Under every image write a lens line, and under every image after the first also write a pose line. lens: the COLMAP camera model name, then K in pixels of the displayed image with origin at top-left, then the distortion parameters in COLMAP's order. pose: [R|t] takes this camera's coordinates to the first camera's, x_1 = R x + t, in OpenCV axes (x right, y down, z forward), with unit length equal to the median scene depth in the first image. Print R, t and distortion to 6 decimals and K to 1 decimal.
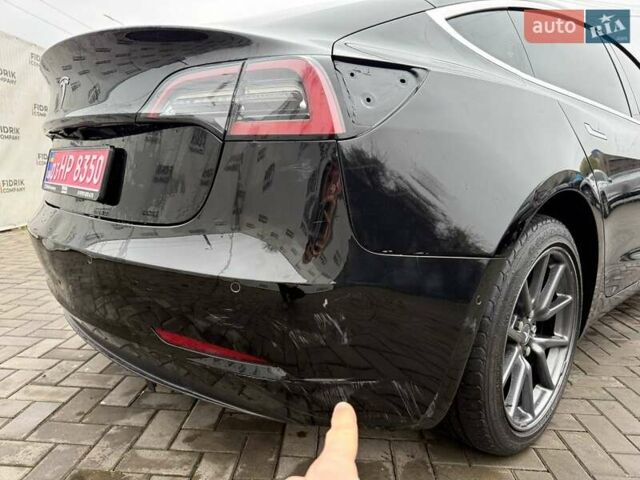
lens RADIAL K [[463.7, 0, 314.9], [0, 463.7, 244.6], [0, 0, 1]] dist [0.025031, -0.037092]
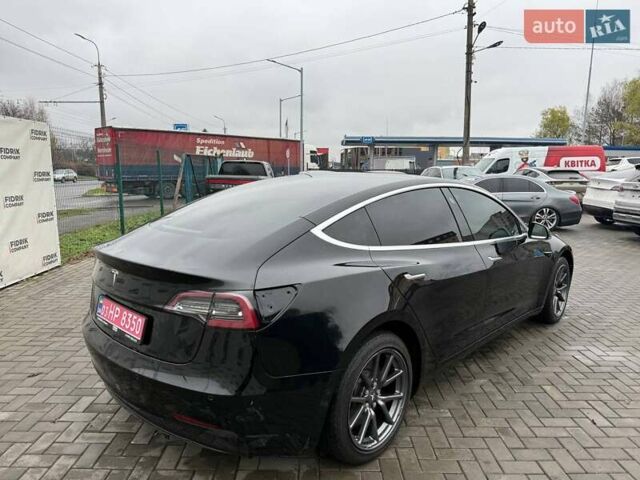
lens RADIAL K [[463.7, 0, 318.6], [0, 463.7, 239.5], [0, 0, 1]] dist [0.025031, -0.037092]
pose [[0.997987, -0.019351, 0.060396, 0.140113], [0.020092, 0.999730, -0.011686, -0.395510], [-0.060154, 0.012876, 0.998106, -0.799018]]
